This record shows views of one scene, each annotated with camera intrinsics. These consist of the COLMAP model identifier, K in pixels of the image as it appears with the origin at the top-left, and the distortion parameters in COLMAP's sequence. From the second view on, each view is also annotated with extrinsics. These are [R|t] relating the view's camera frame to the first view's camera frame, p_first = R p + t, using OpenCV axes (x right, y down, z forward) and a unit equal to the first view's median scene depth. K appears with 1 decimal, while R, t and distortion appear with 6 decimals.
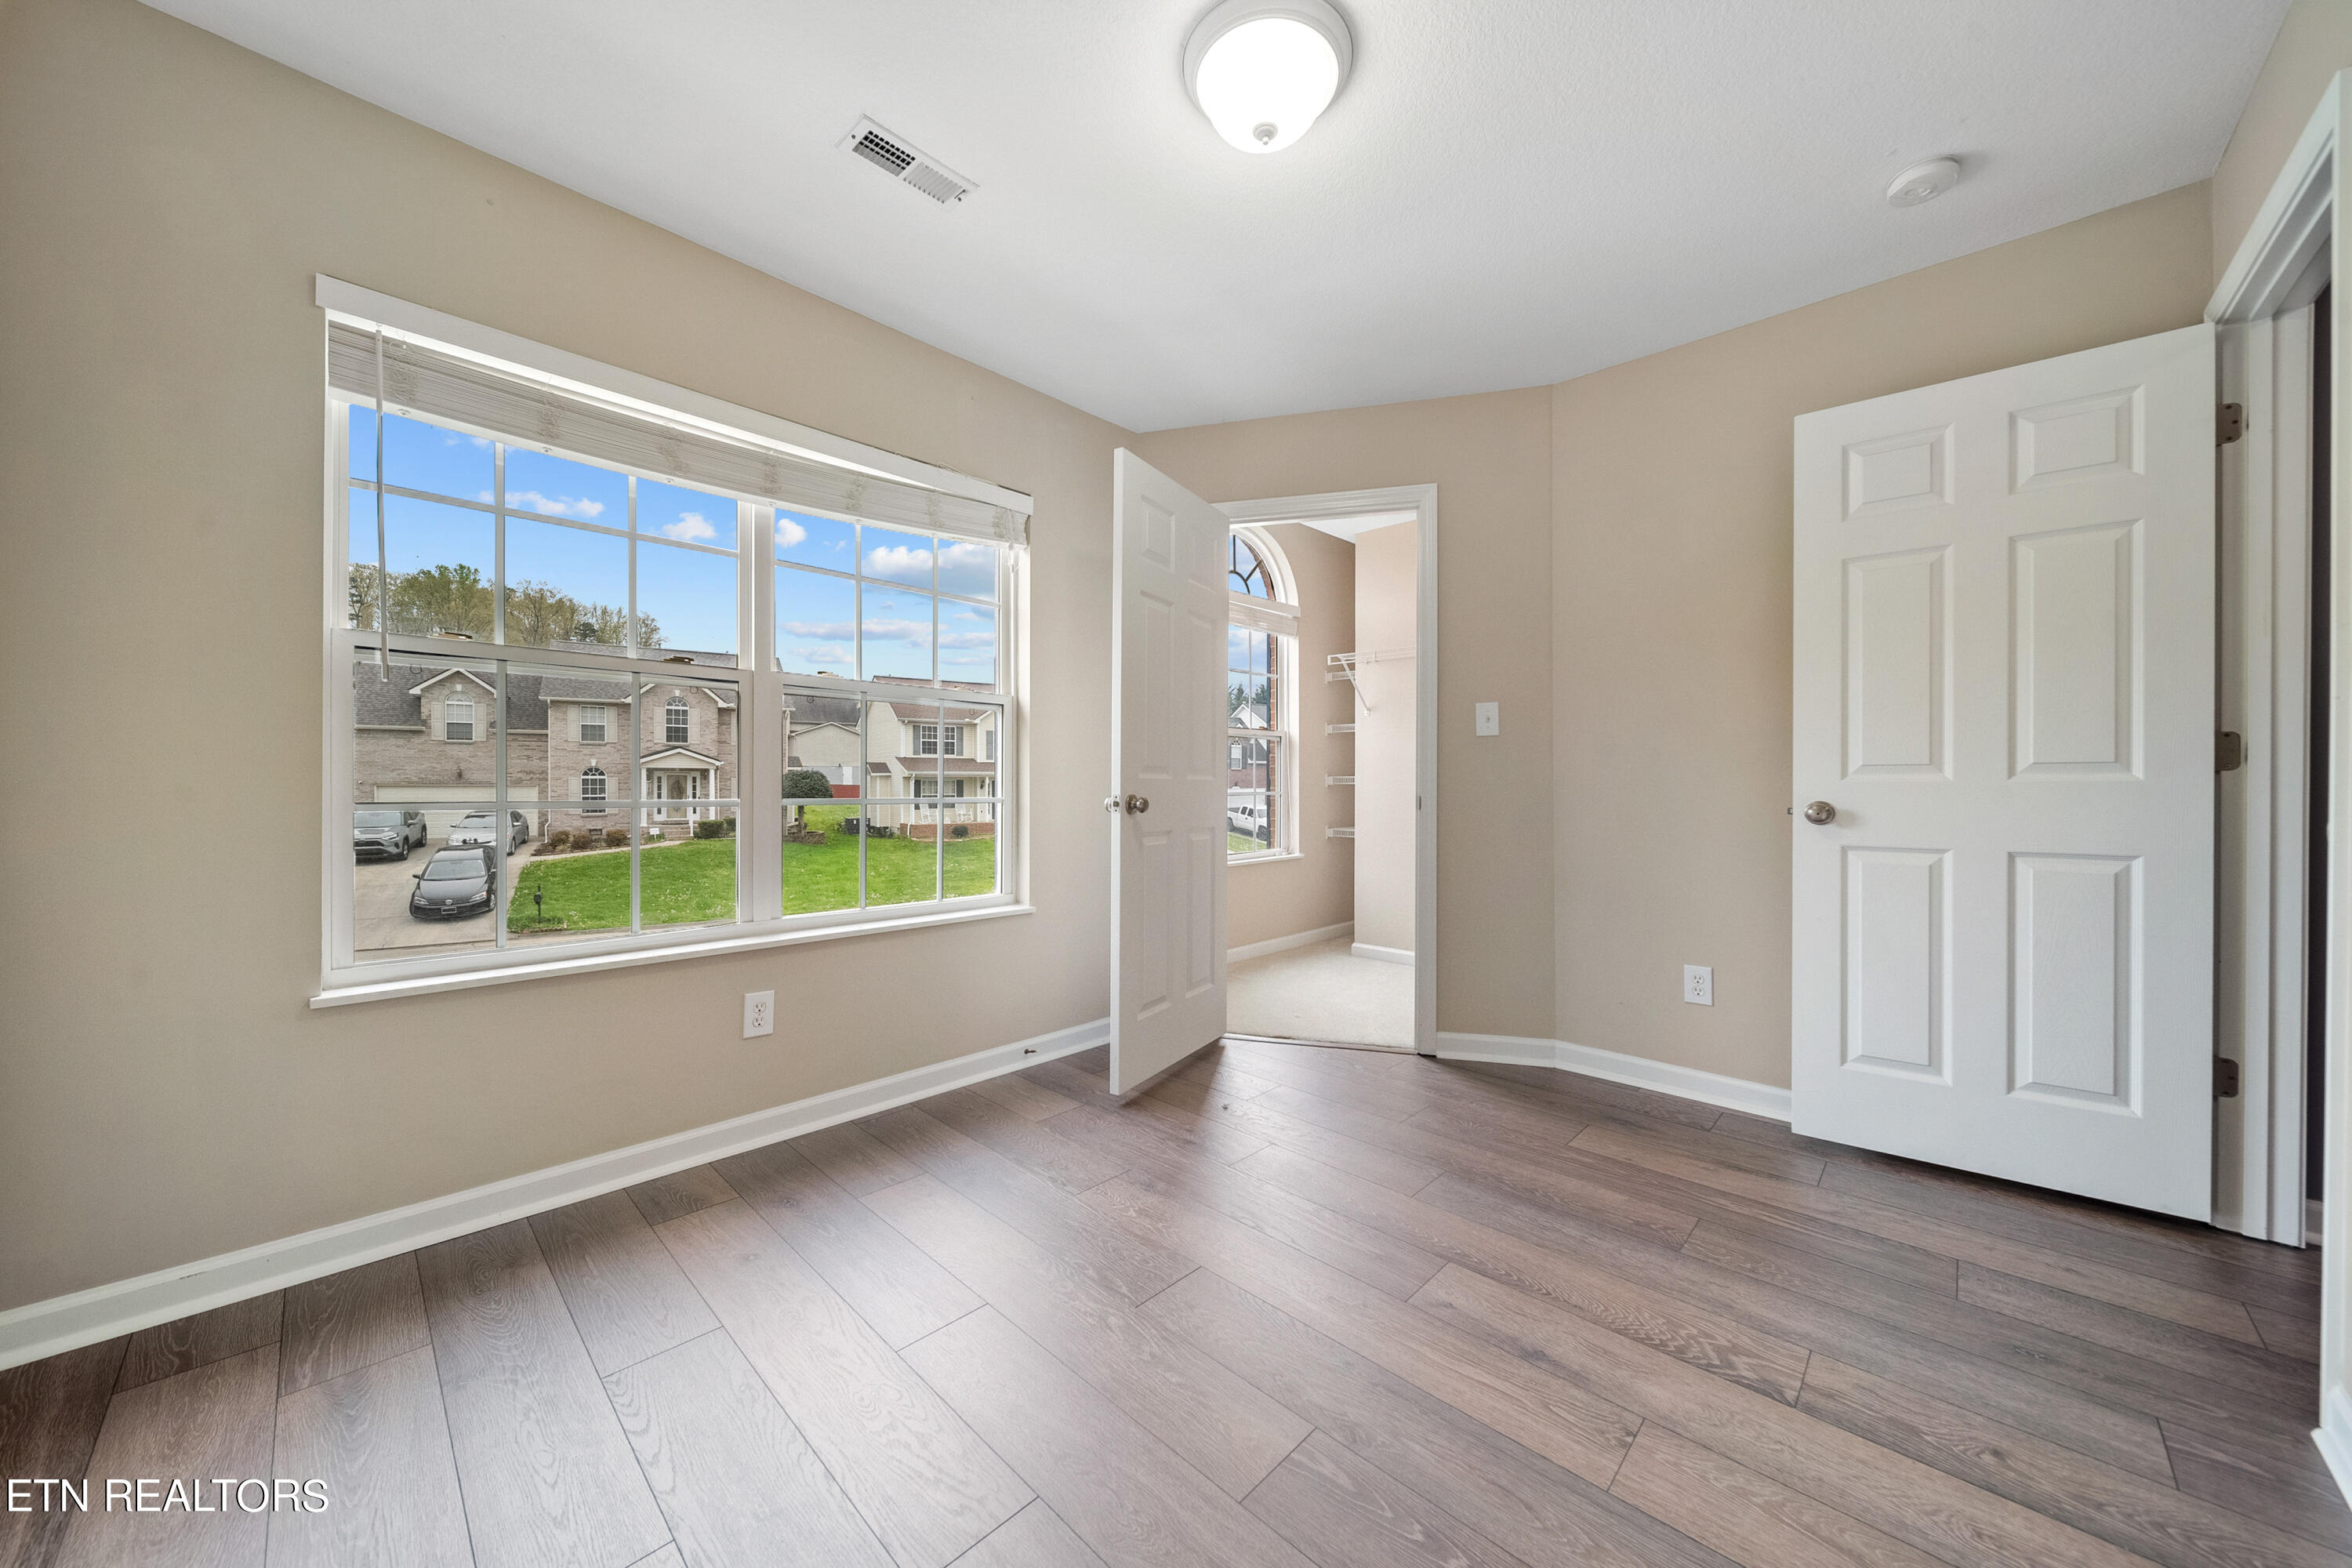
lens RADIAL K [[819.1, 0, 1173.1], [0, 819.1, 787.7], [0, 0, 1]] dist [0.000210, 0.000095]
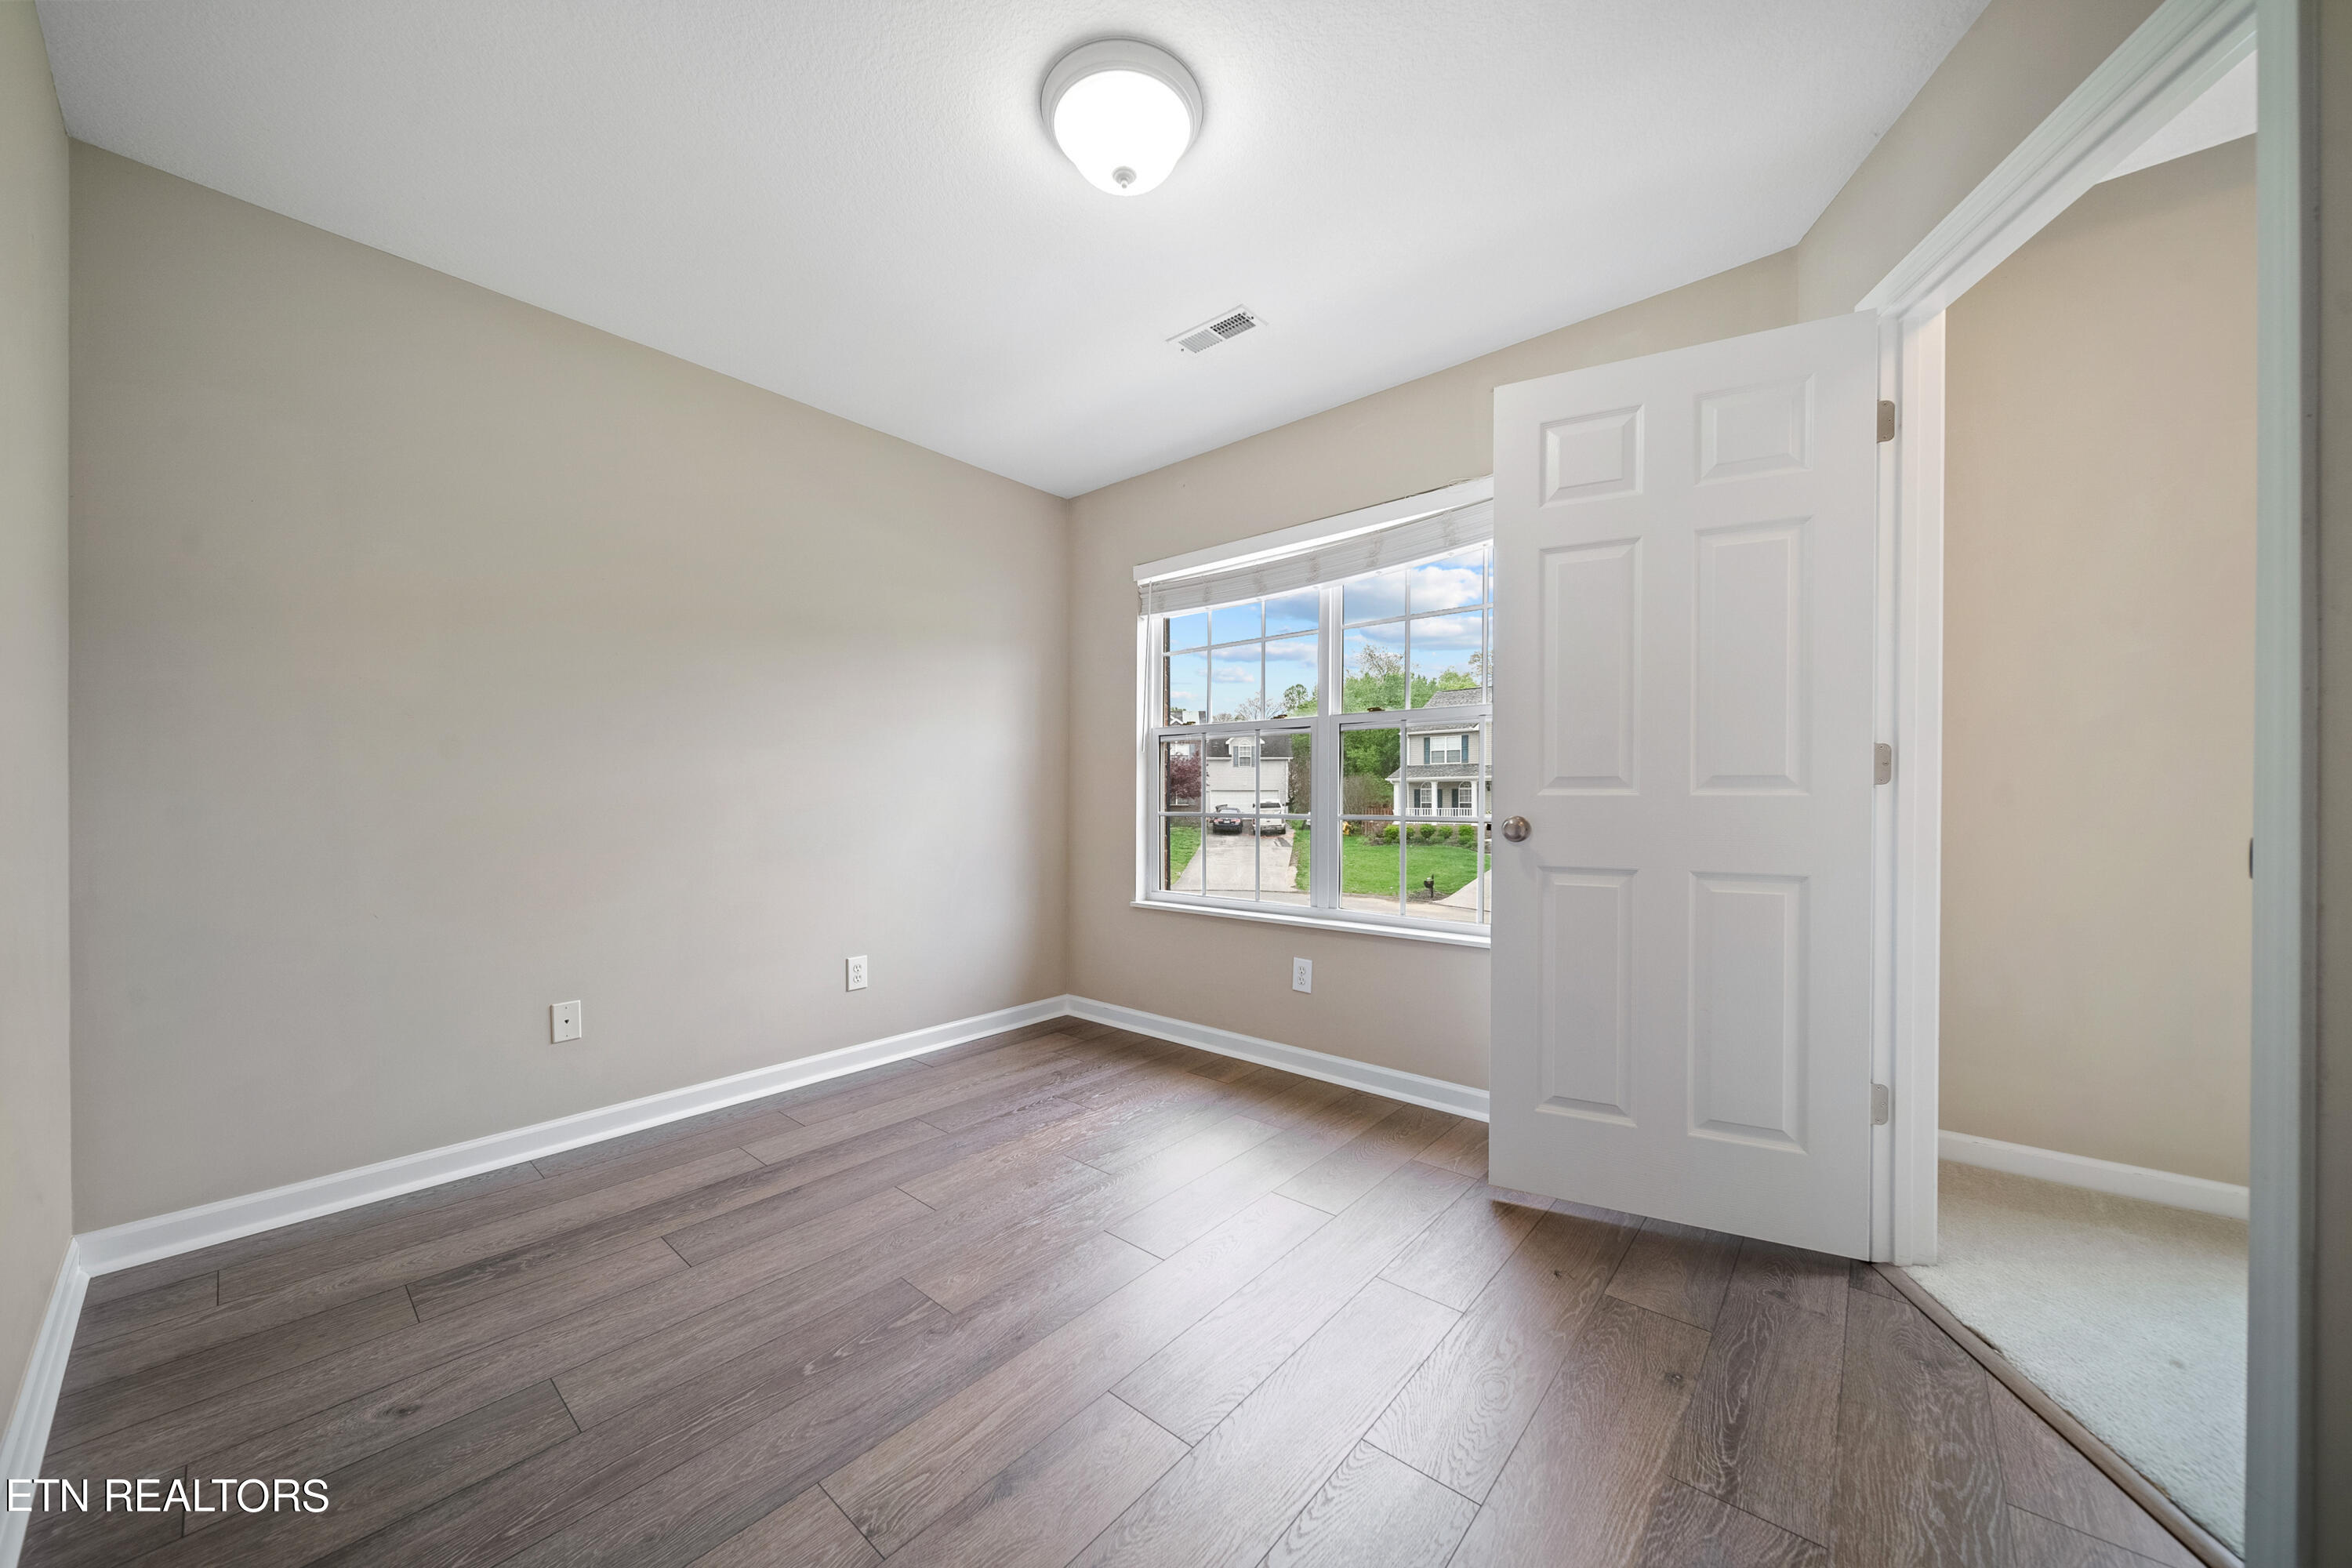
lens RADIAL K [[826.3, 0, 1174.0], [0, 826.3, 802.5], [0, 0, 1]] dist [-0.000893, -0.000051]
pose [[0.055117, 0.000154, -0.998480, 1.114201], [-0.006859, 0.999976, -0.000224, -0.003335], [0.998456, 0.006861, 0.055117, 0.966898]]
